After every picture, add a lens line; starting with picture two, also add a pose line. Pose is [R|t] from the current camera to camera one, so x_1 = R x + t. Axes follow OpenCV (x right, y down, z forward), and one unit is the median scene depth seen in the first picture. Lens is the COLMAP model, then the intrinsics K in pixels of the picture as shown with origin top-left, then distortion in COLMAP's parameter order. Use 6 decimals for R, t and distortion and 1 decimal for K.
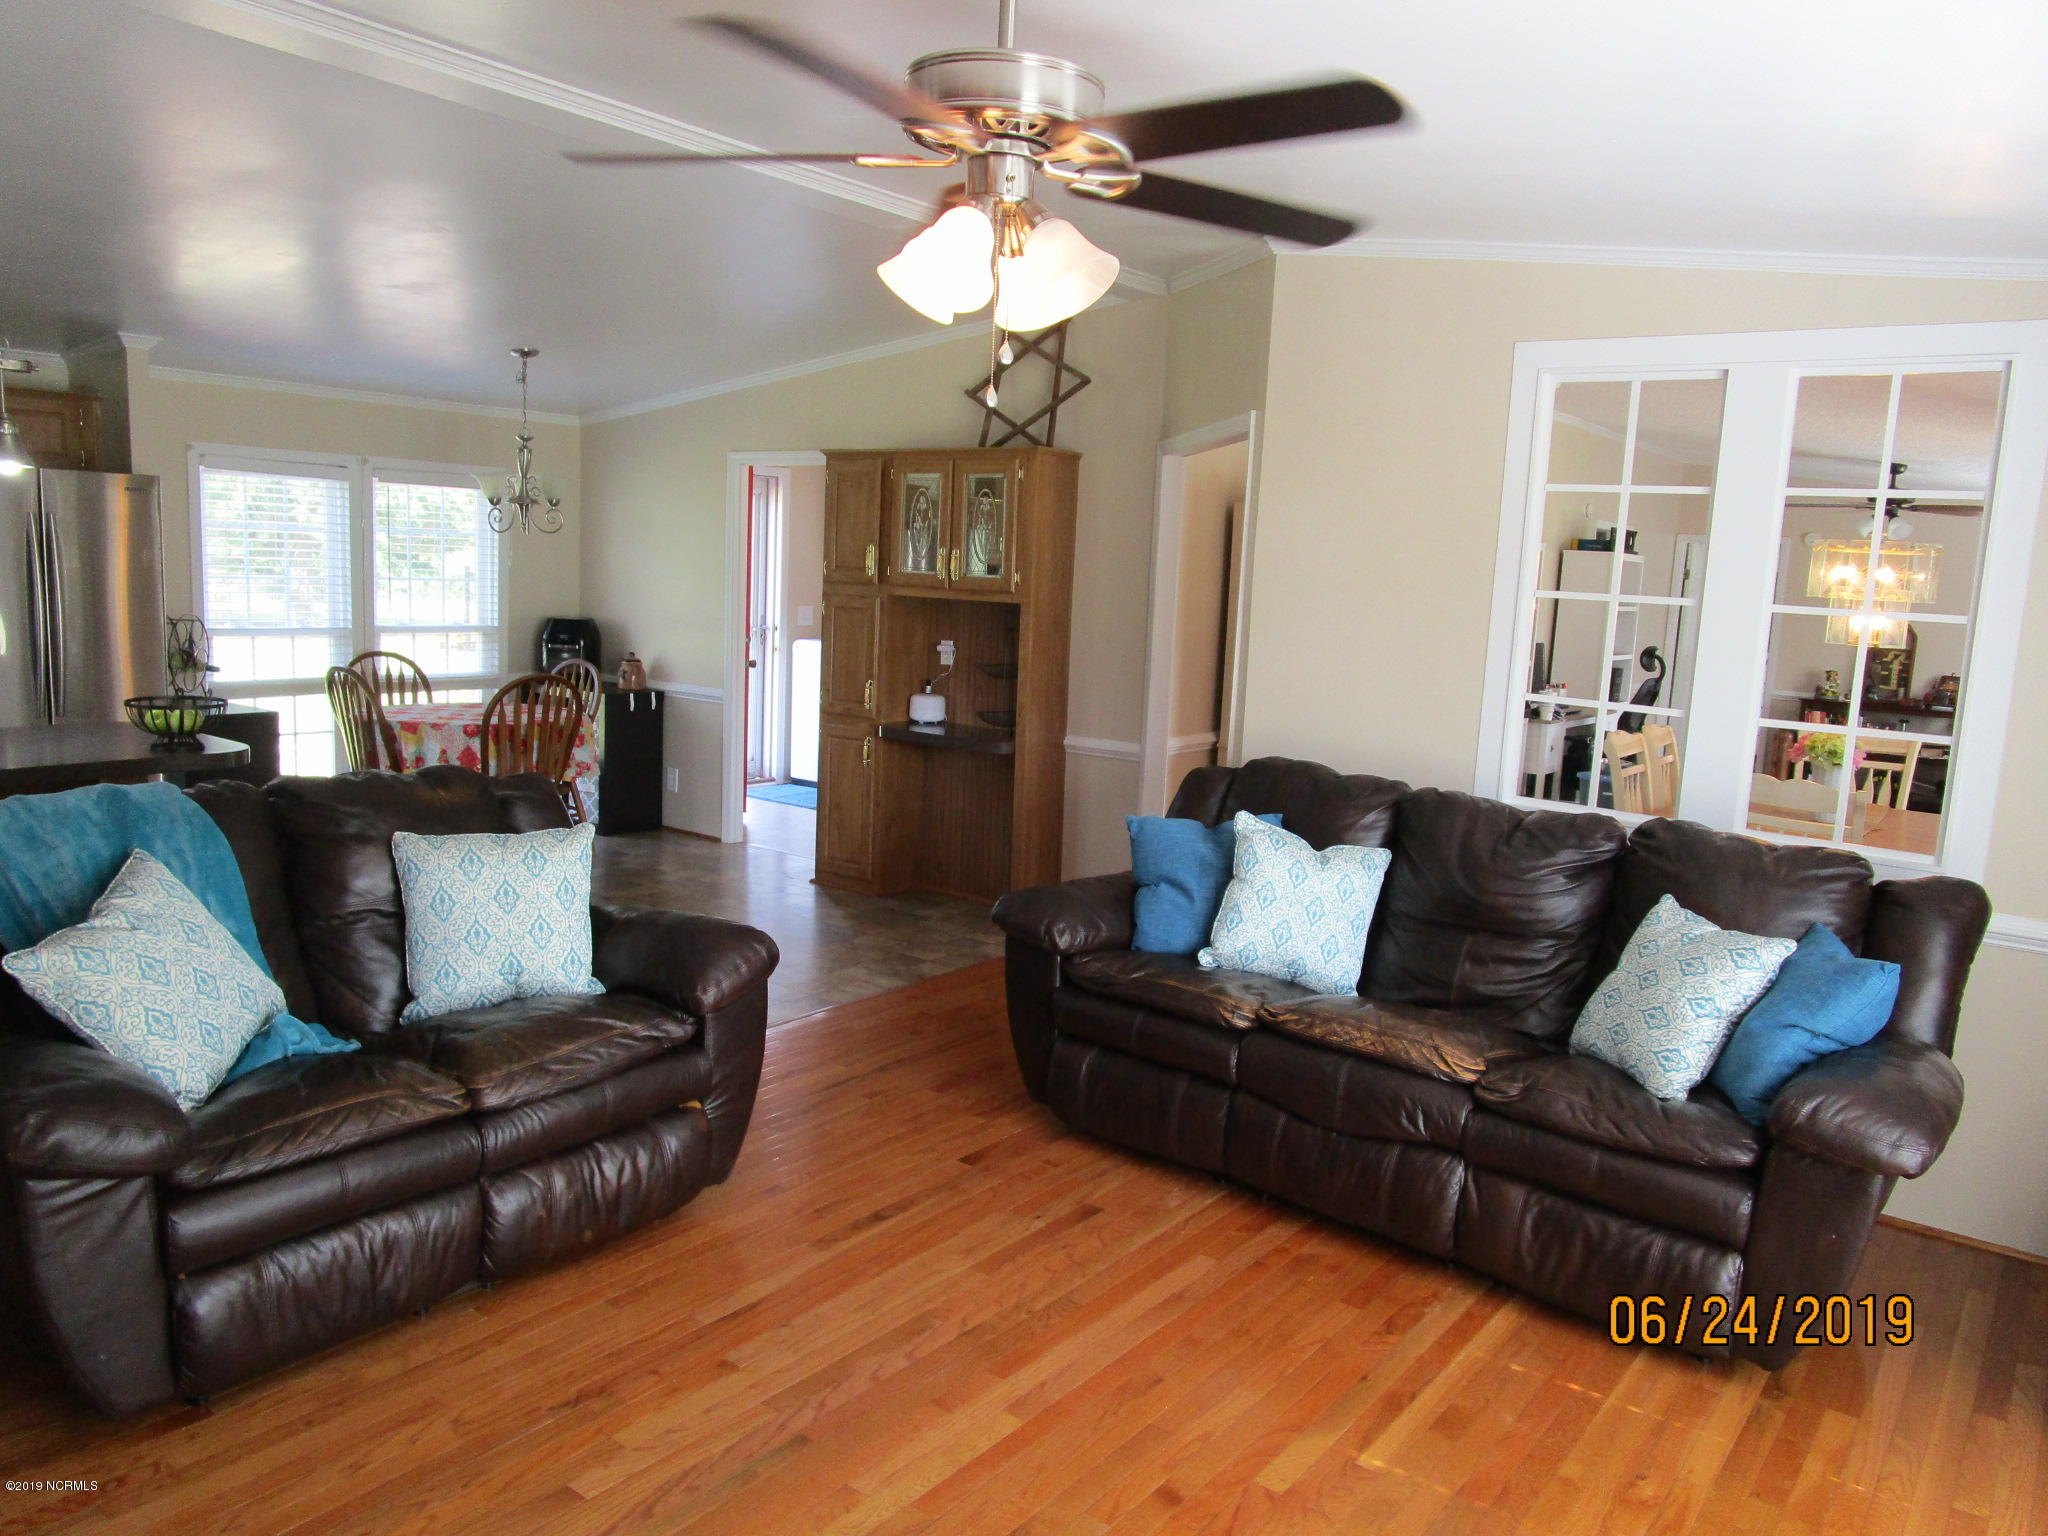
lens RADIAL K [[1476.9, 0, 1016.9], [0, 1476.9, 769.7], [0, 0, 1]] dist [-0.004803, -0.005104]
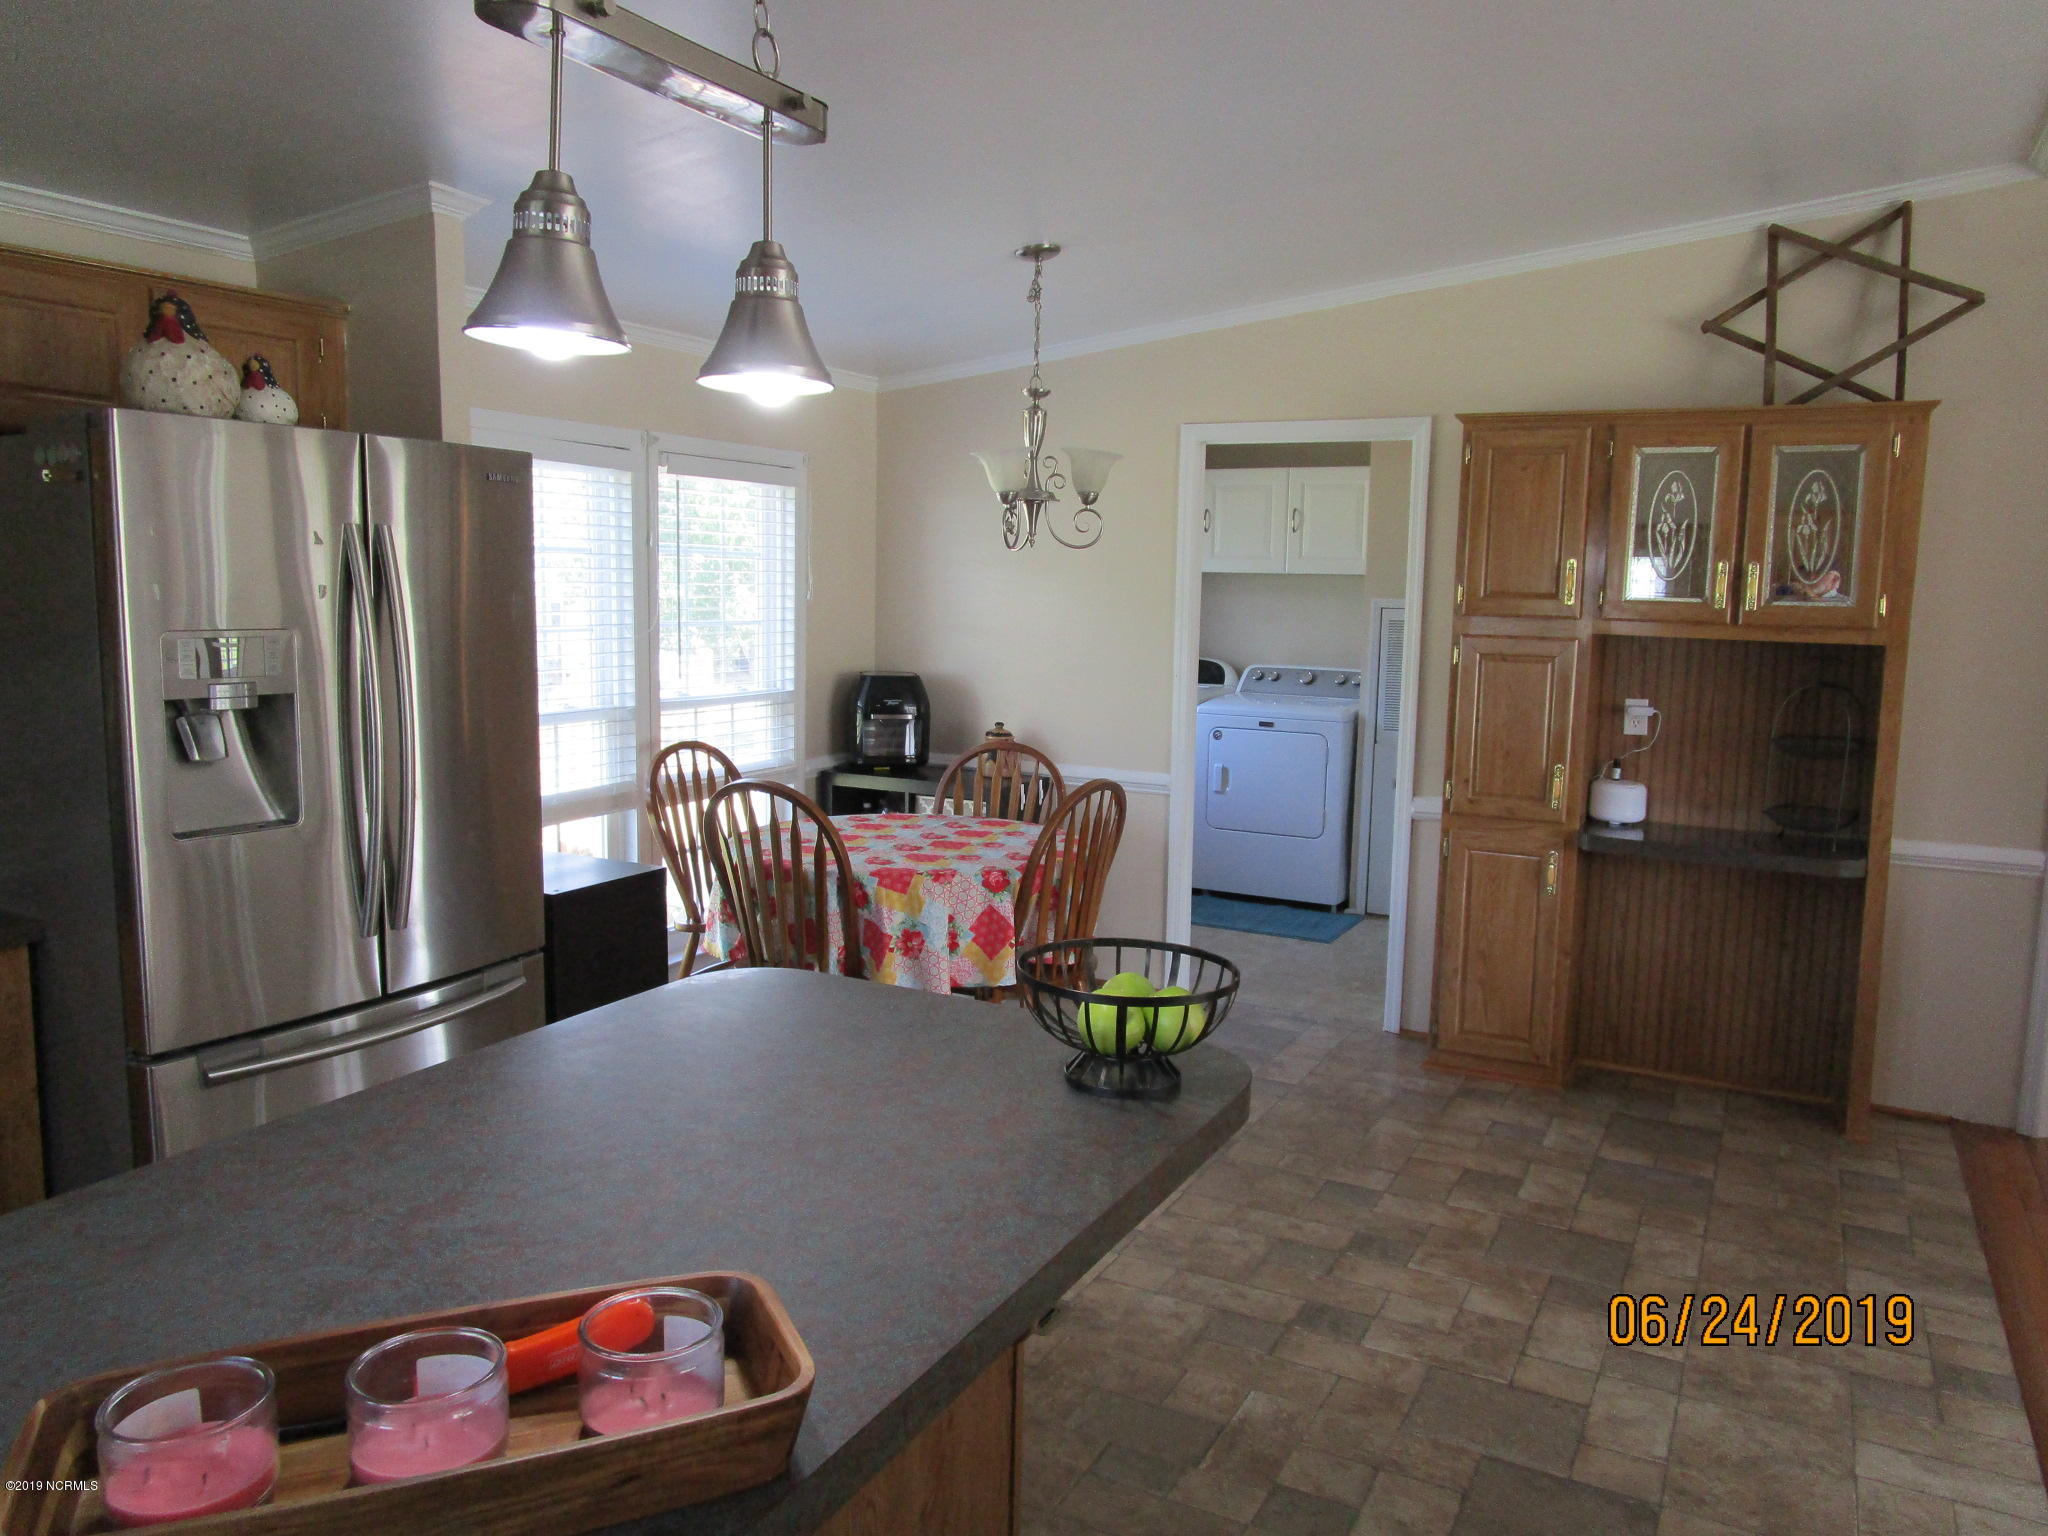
lens RADIAL K [[1461.7, 0, 1028.9], [0, 1461.7, 781.1], [0, 0, 1]] dist [-0.022816, -0.005445]
pose [[0.985233, -0.044037, 0.165456, -0.442910], [0.043205, 0.999029, 0.008624, -0.069852], [-0.165675, -0.001348, 0.986179, 0.405570]]
